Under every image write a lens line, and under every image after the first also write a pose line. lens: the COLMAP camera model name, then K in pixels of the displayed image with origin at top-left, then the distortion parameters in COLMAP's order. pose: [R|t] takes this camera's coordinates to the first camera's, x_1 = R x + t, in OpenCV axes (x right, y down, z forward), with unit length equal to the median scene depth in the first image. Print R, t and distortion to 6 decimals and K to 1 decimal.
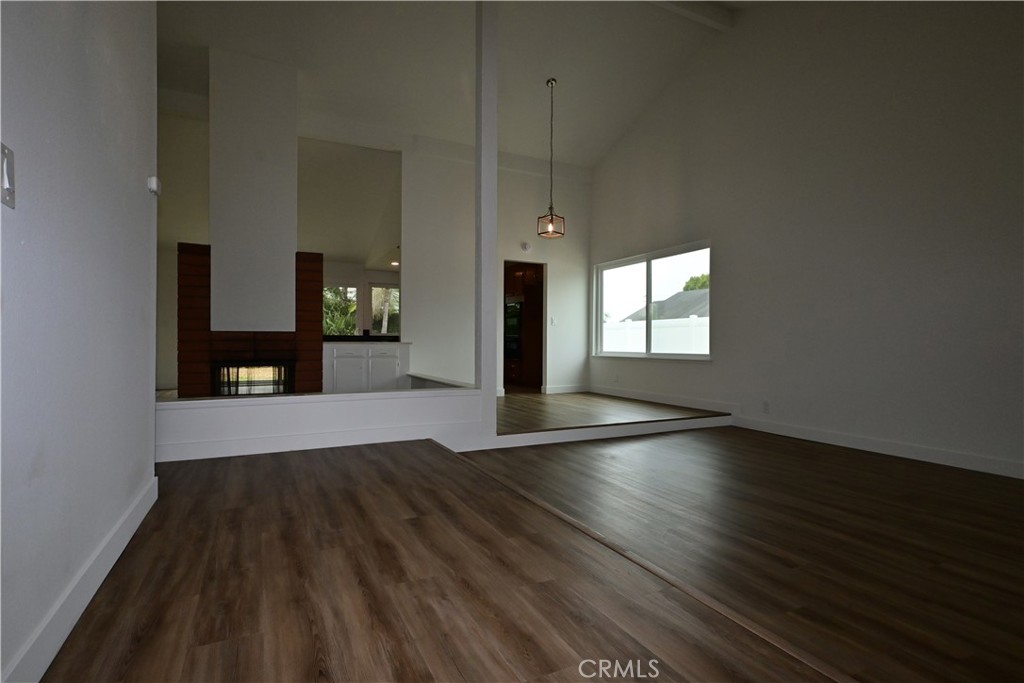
lens RADIAL K [[504.9, 0, 511.4], [0, 504.9, 344.7], [0, 0, 1]] dist [-0.000872, 0.001419]
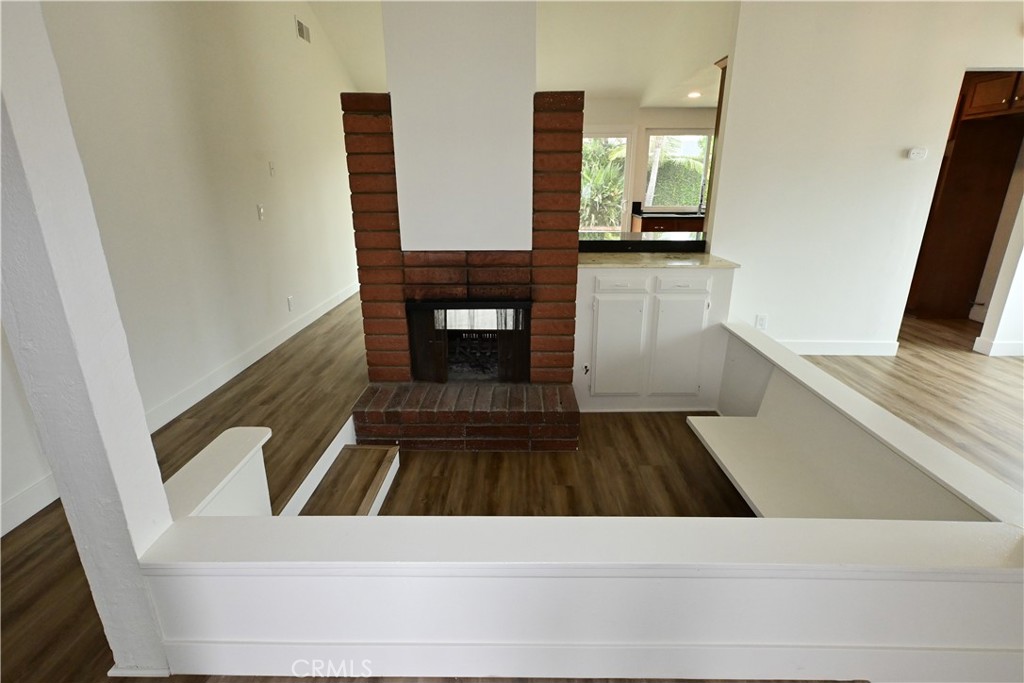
lens RADIAL K [[504.9, 0, 511.4], [0, 504.9, 344.7], [0, 0, 1]] dist [-0.000872, 0.001419]
pose [[0.886481, 0.139417, -0.441264, -0.170127], [0.002753, 0.951933, 0.306295, -0.089015], [0.462756, -0.272739, 0.843487, 0.445898]]
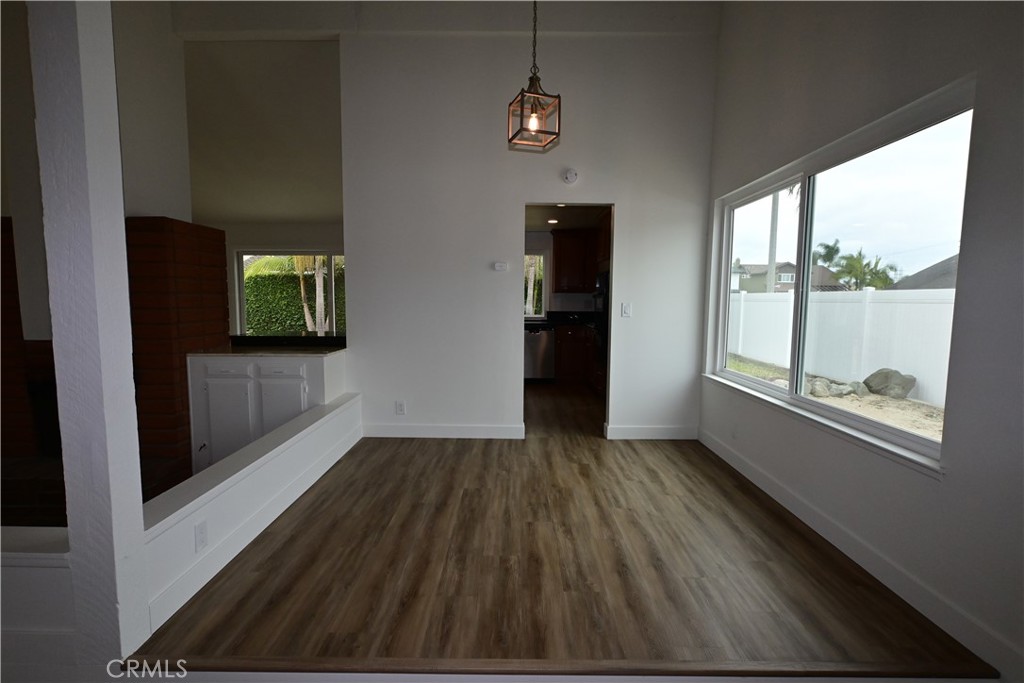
lens RADIAL K [[504.9, 0, 511.4], [0, 504.9, 344.7], [0, 0, 1]] dist [-0.000872, 0.001419]
pose [[0.891505, 0.043255, -0.450942, 0.284081], [-0.003521, 0.996062, 0.088584, -0.072876], [0.452998, -0.077386, 0.888146, 0.581118]]
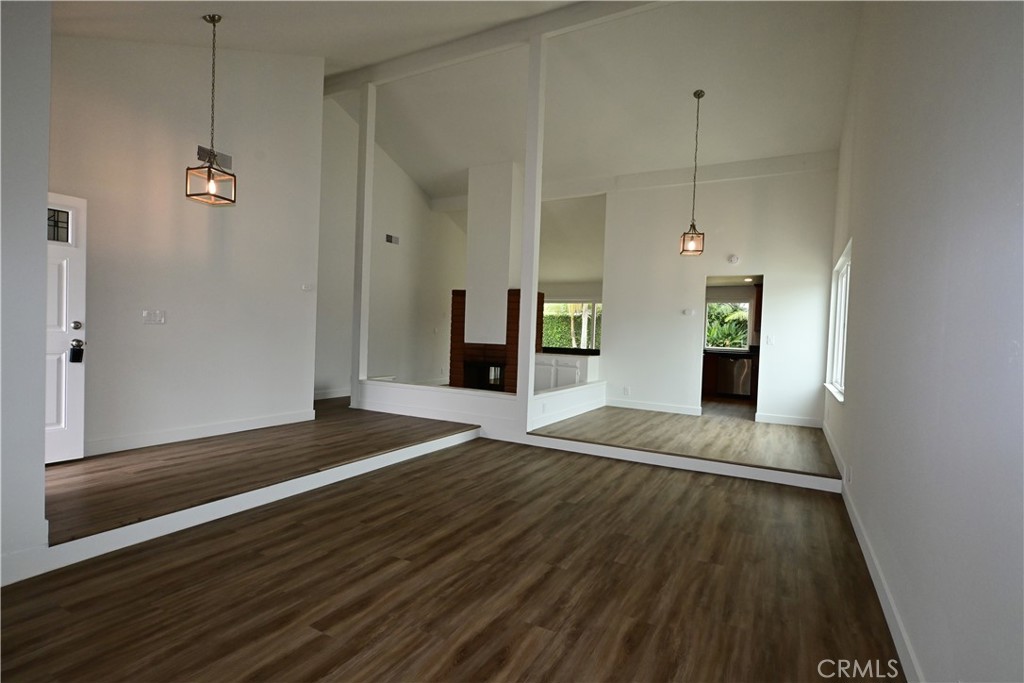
lens RADIAL K [[504.9, 0, 511.4], [0, 504.9, 344.7], [0, 0, 1]] dist [-0.000872, 0.001419]
pose [[0.565660, 0.035828, -0.823860, 0.706321], [-0.037643, 0.999136, 0.017605, -0.047001], [0.823779, 0.021054, 0.566520, 0.174277]]
